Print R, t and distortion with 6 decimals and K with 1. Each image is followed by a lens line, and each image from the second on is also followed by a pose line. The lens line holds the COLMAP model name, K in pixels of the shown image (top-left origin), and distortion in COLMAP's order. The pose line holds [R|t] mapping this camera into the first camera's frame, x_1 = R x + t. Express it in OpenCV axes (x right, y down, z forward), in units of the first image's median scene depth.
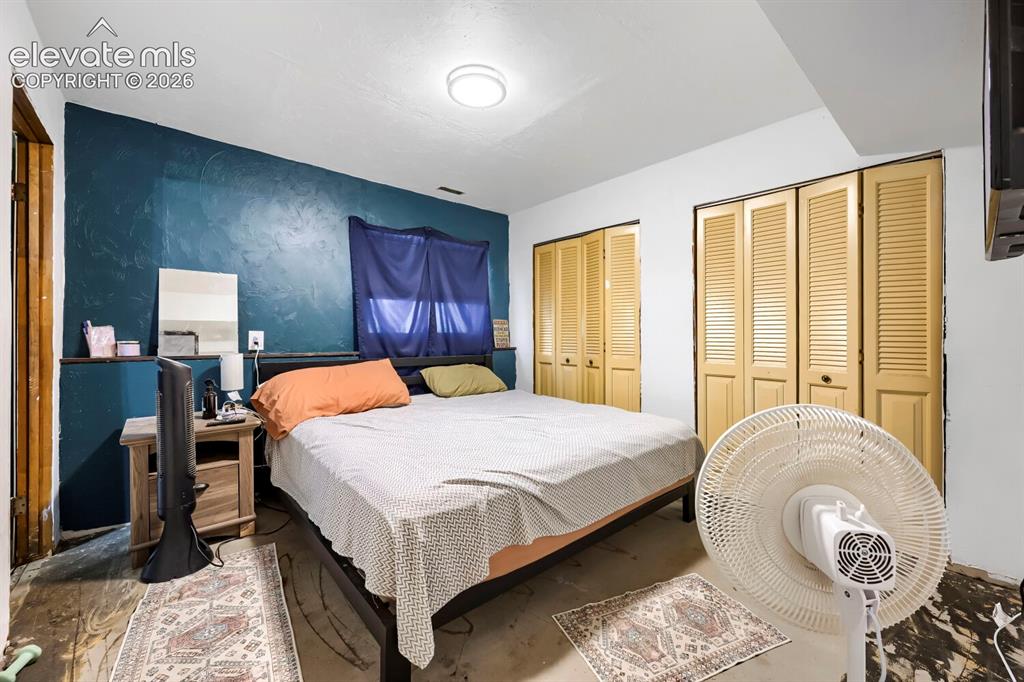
lens RADIAL K [[410.5, 0, 510.4], [0, 410.5, 334.4], [0, 0, 1]] dist [0.000495, 0.000044]
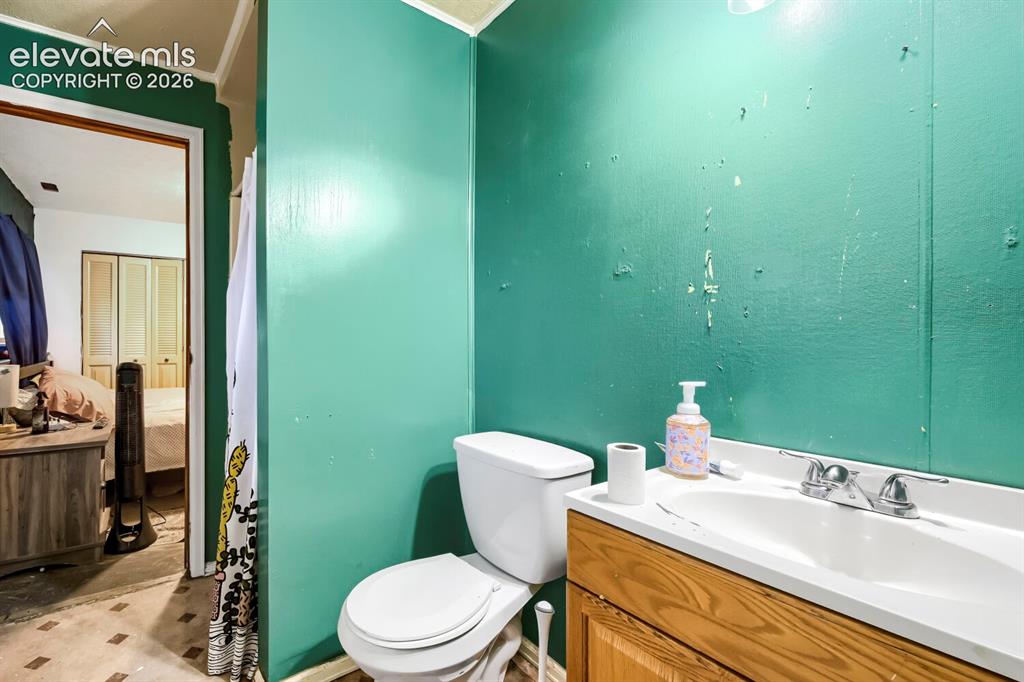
lens RADIAL K [[410.5, 0, 510.4], [0, 410.5, 334.4], [0, 0, 1]] dist [0.000495, 0.000044]
pose [[-0.048220, -0.005883, 0.998819, -1.191693], [-0.003164, 0.999979, 0.005737, -0.023141], [-0.998832, -0.002884, -0.048238, -0.014391]]
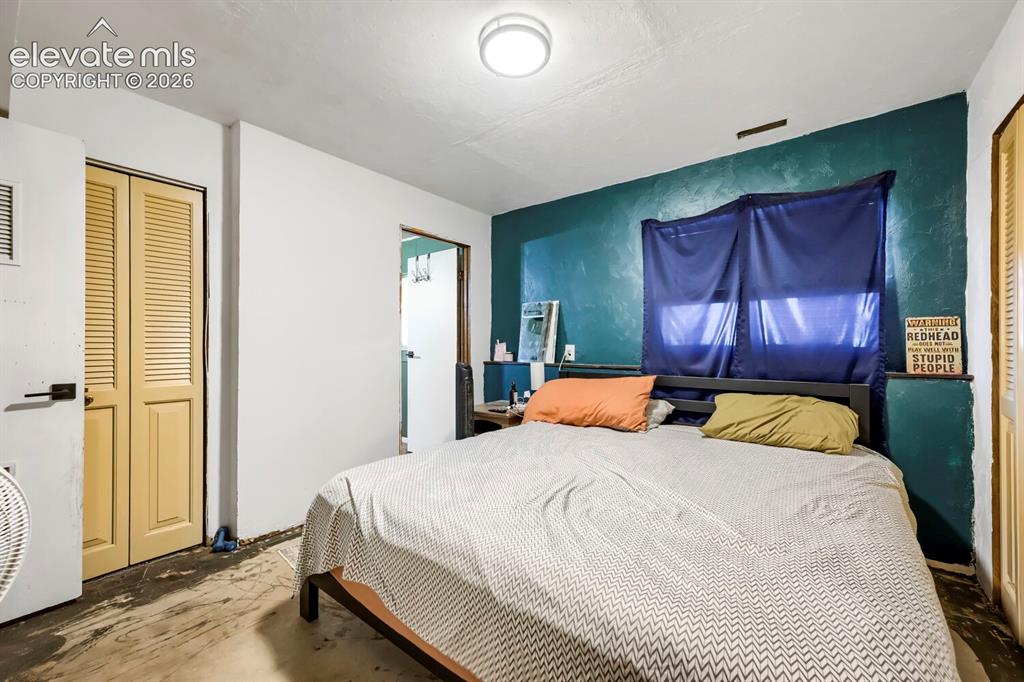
lens RADIAL K [[399.5, 0, 514.3], [0, 399.5, 345.1], [0, 0, 1]] dist [0.002109, 0.000088]
pose [[0.198953, -0.003626, -0.980002, 0.425510], [0.005384, 0.999982, -0.002607, -0.004058], [0.979994, -0.004758, 0.198969, 0.507709]]
